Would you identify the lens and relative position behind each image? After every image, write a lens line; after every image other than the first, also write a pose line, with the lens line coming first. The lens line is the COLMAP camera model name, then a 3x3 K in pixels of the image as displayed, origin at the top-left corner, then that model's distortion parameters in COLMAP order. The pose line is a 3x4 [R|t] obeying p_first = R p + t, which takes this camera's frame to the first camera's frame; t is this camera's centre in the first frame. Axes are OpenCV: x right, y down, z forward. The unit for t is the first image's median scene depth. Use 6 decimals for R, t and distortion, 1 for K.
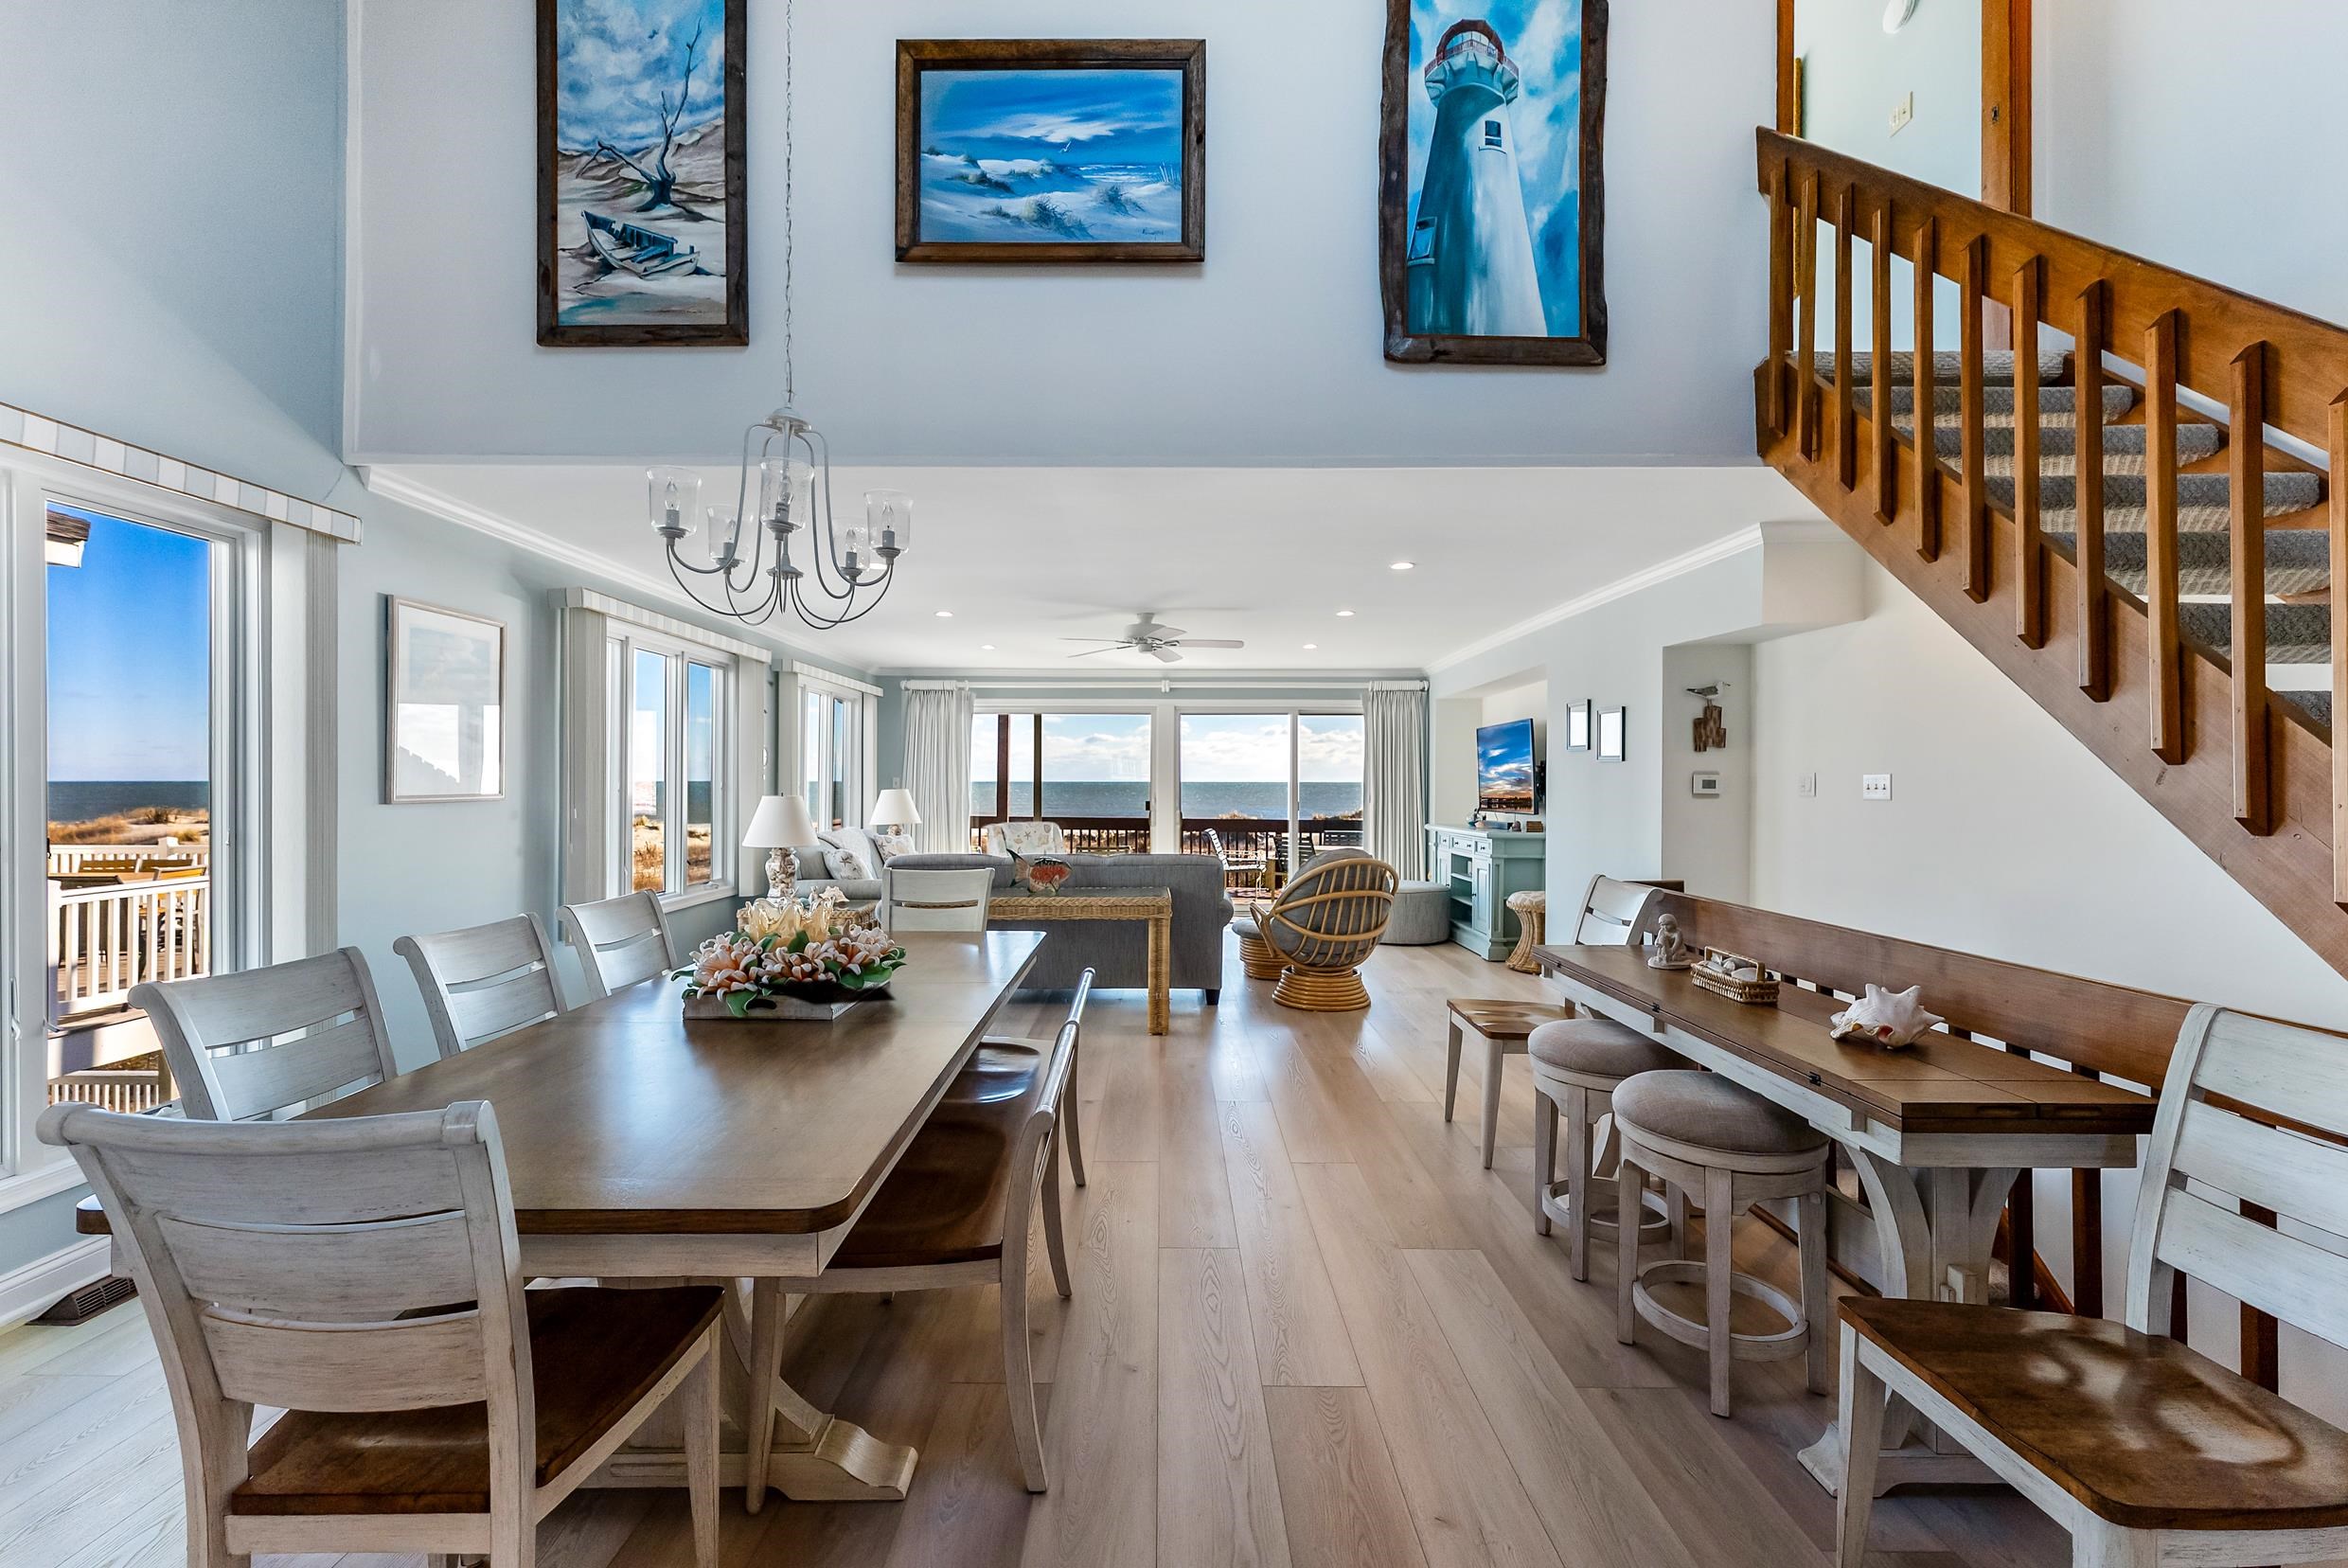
lens RADIAL K [[958.3, 0, 1152.0], [0, 958.3, 788.3], [0, 0, 1]] dist [0.004122, -0.001951]
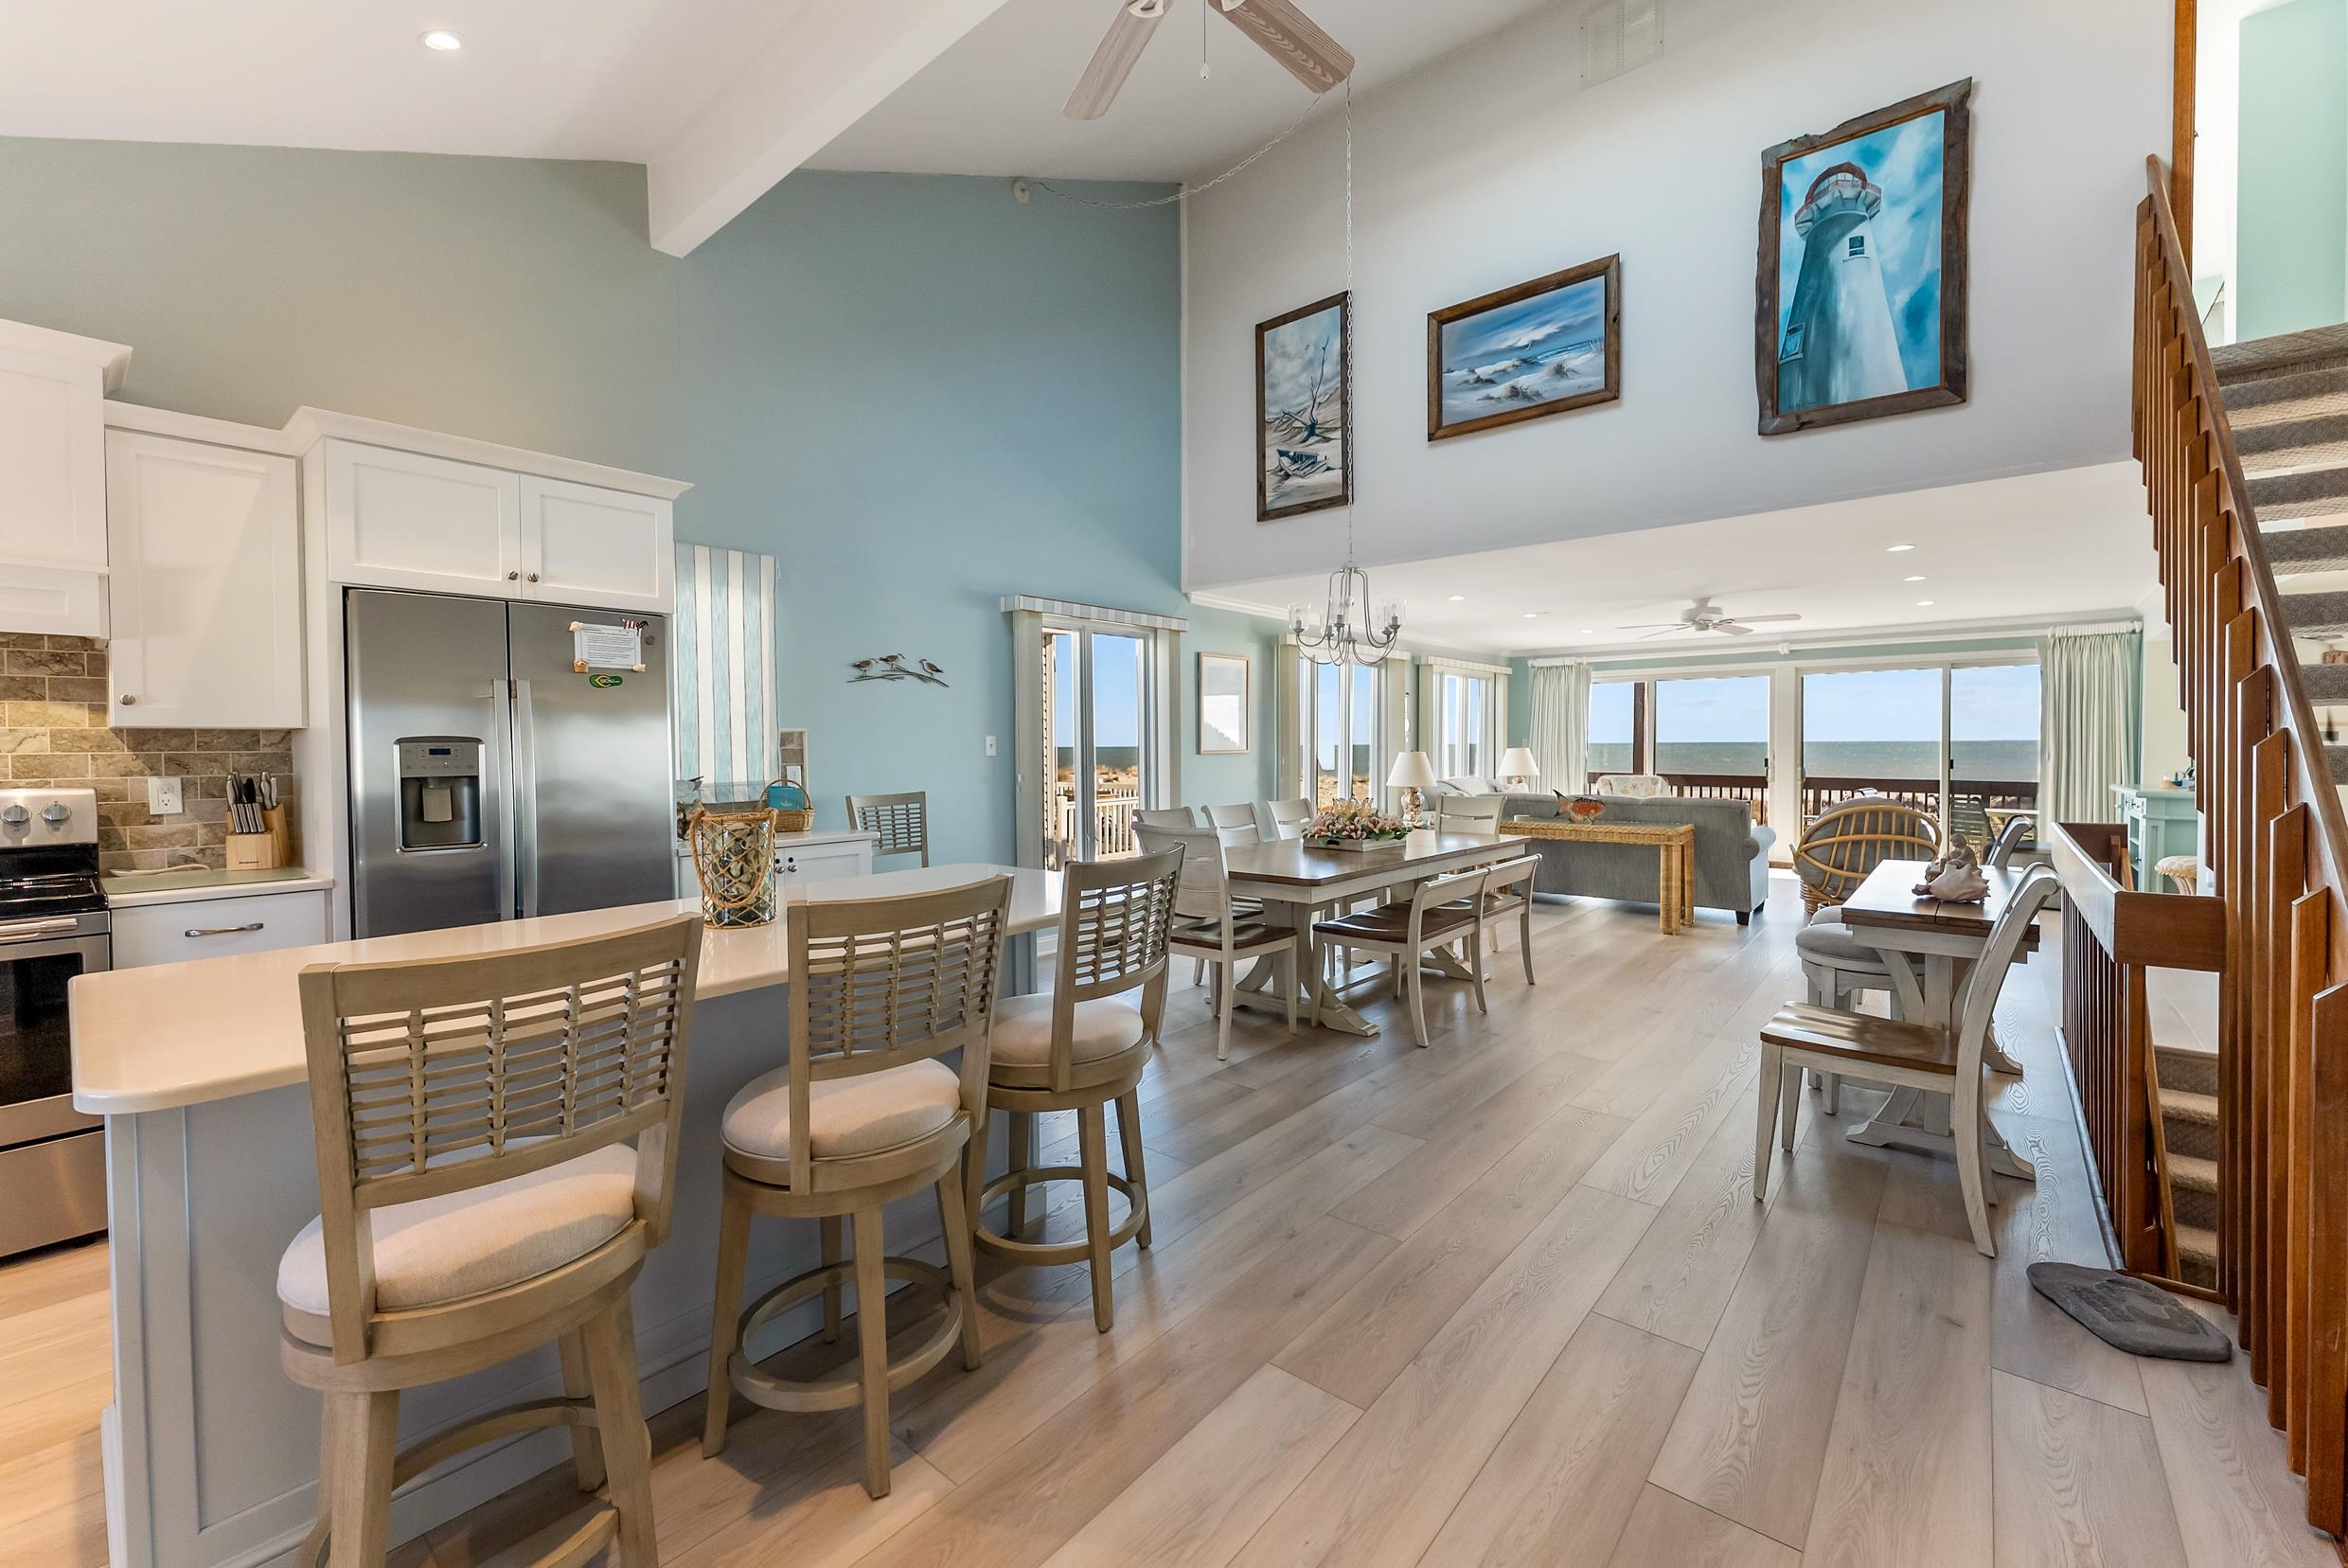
lens RADIAL K [[958.3, 0, 1181.8], [0, 958.3, 755.2], [0, 0, 1]] dist [0.004122, -0.001951]
pose [[0.770538, 0.001579, -0.637392, 0.484708], [0.002661, 0.999980, 0.005695, 0.004039], [0.637388, -0.006085, 0.770519, -0.604647]]
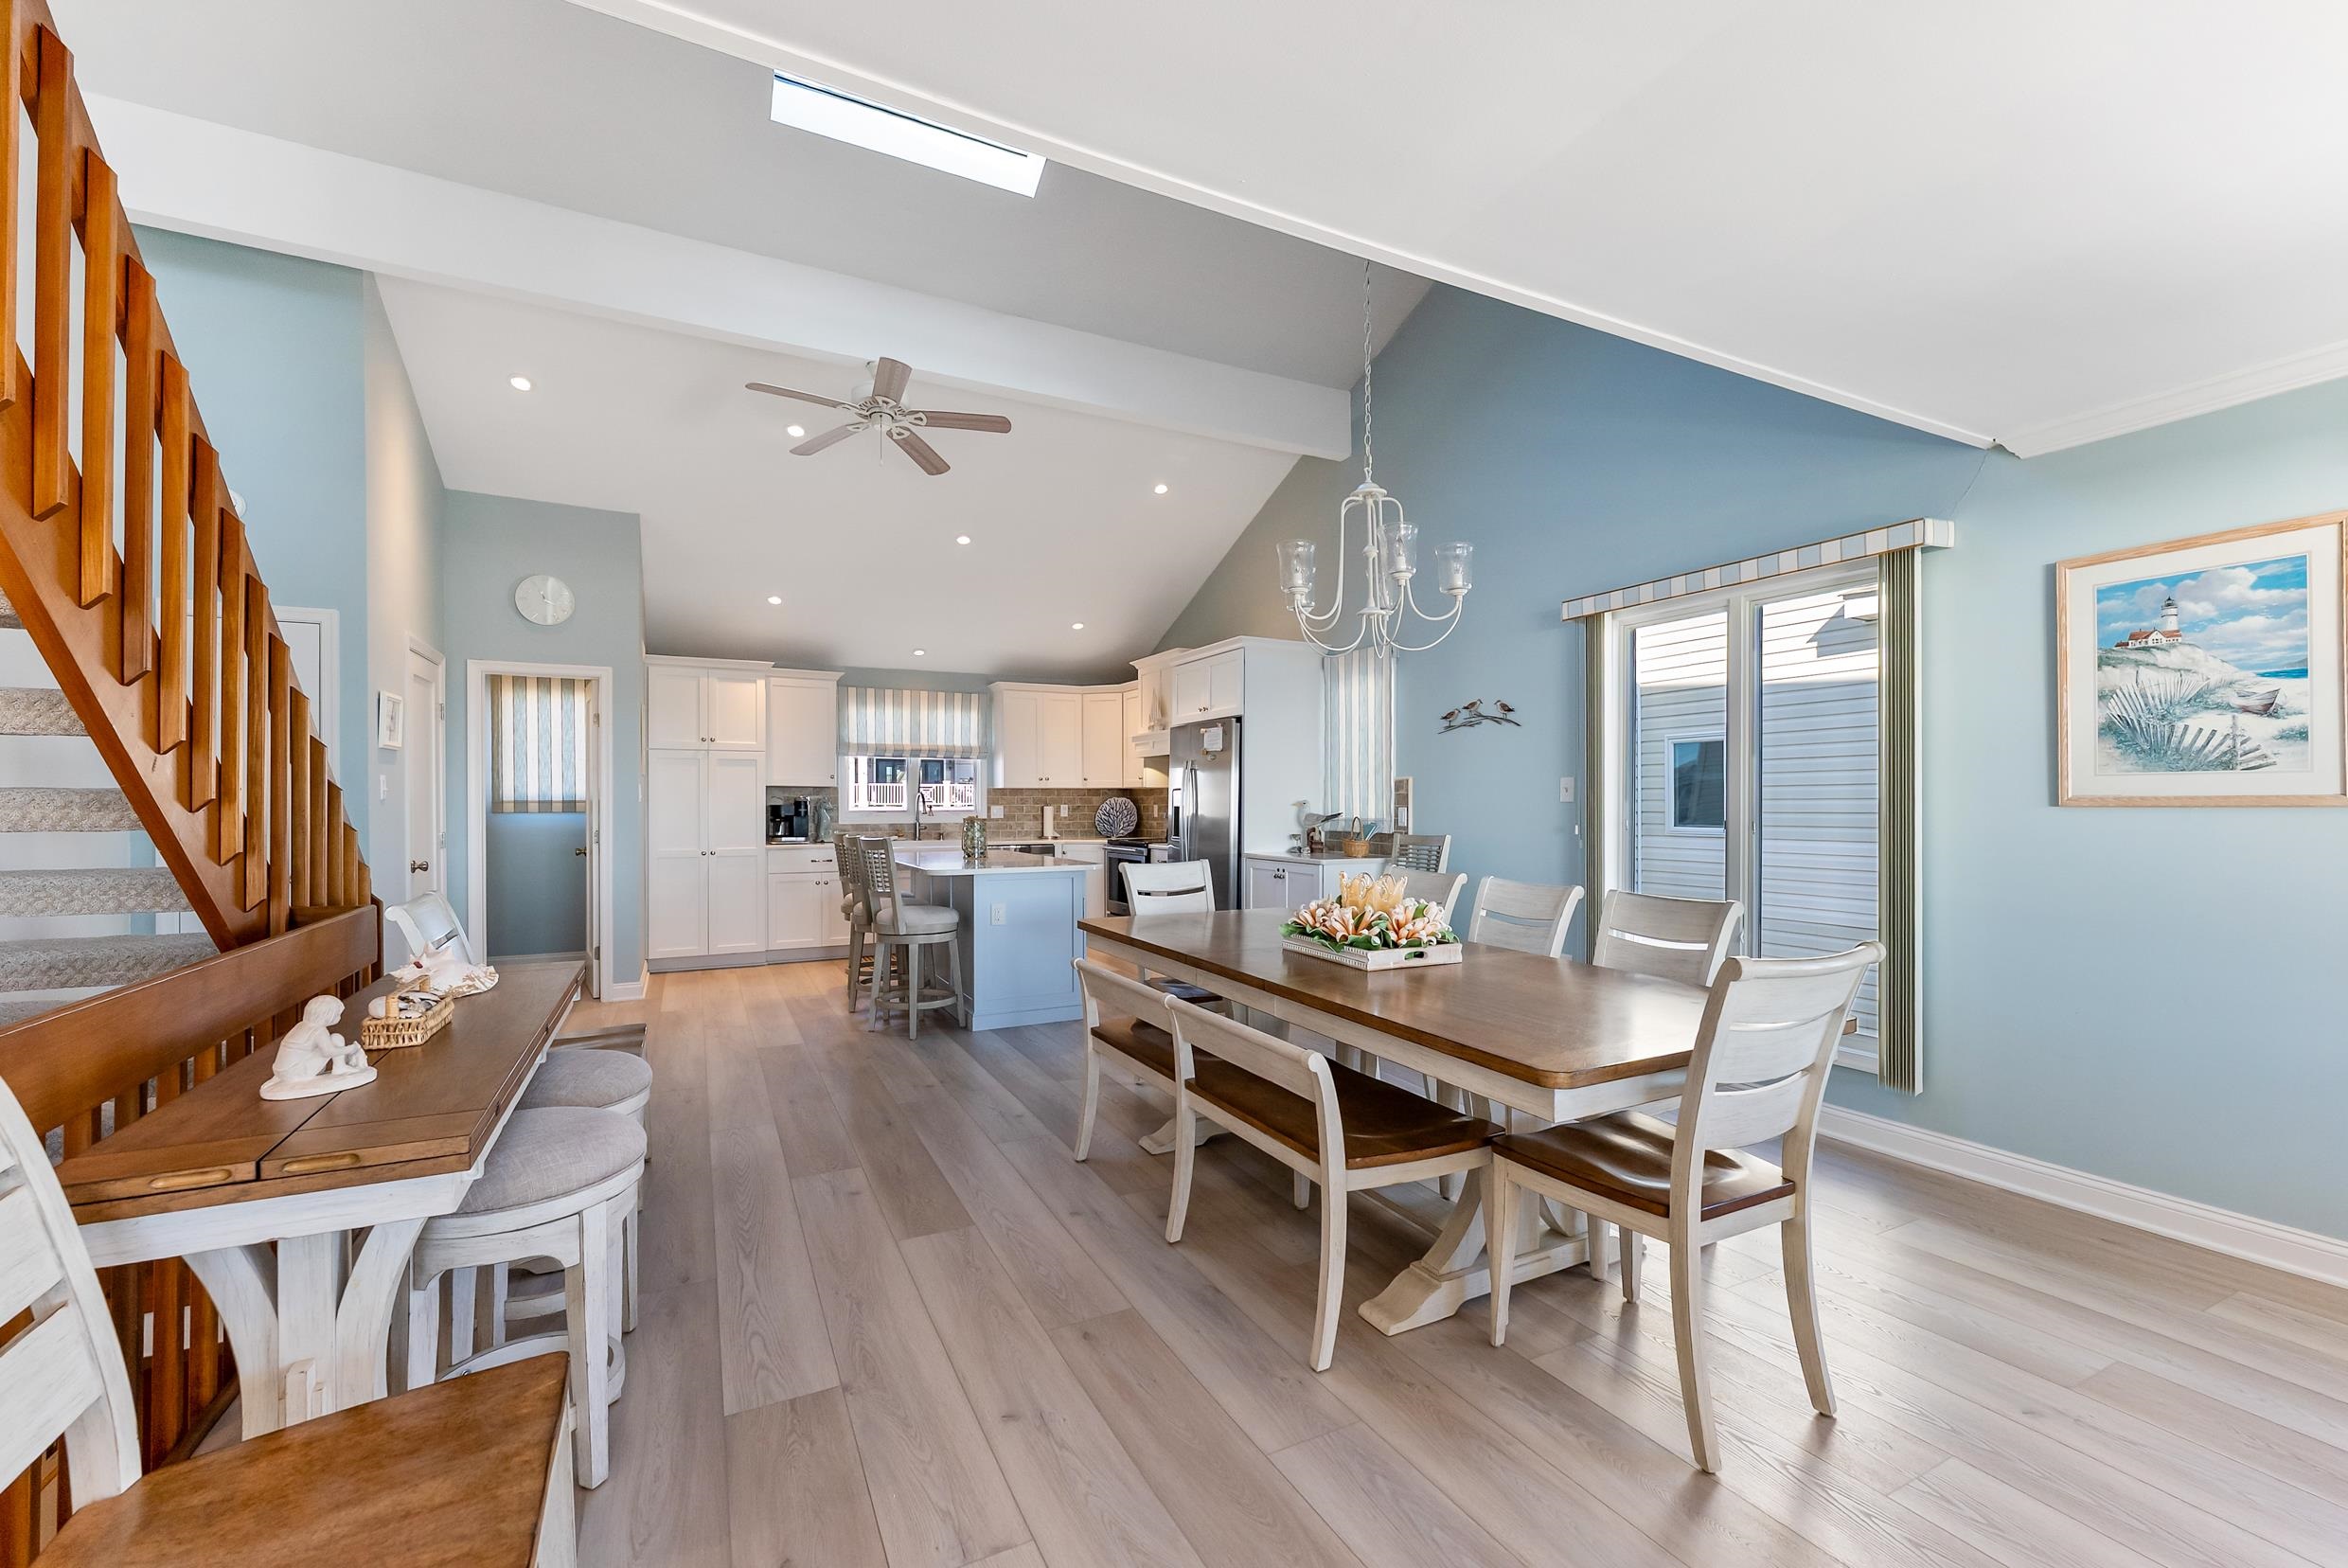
lens RADIAL K [[958.3, 0, 1182.1], [0, 958.3, 796.1], [0, 0, 1]] dist [0.004122, -0.001951]
pose [[-0.881336, -0.001399, -0.472488, 0.325818], [-0.001157, 0.999999, -0.000803, 0.008711], [0.472489, -0.000162, -0.881337, 1.455855]]
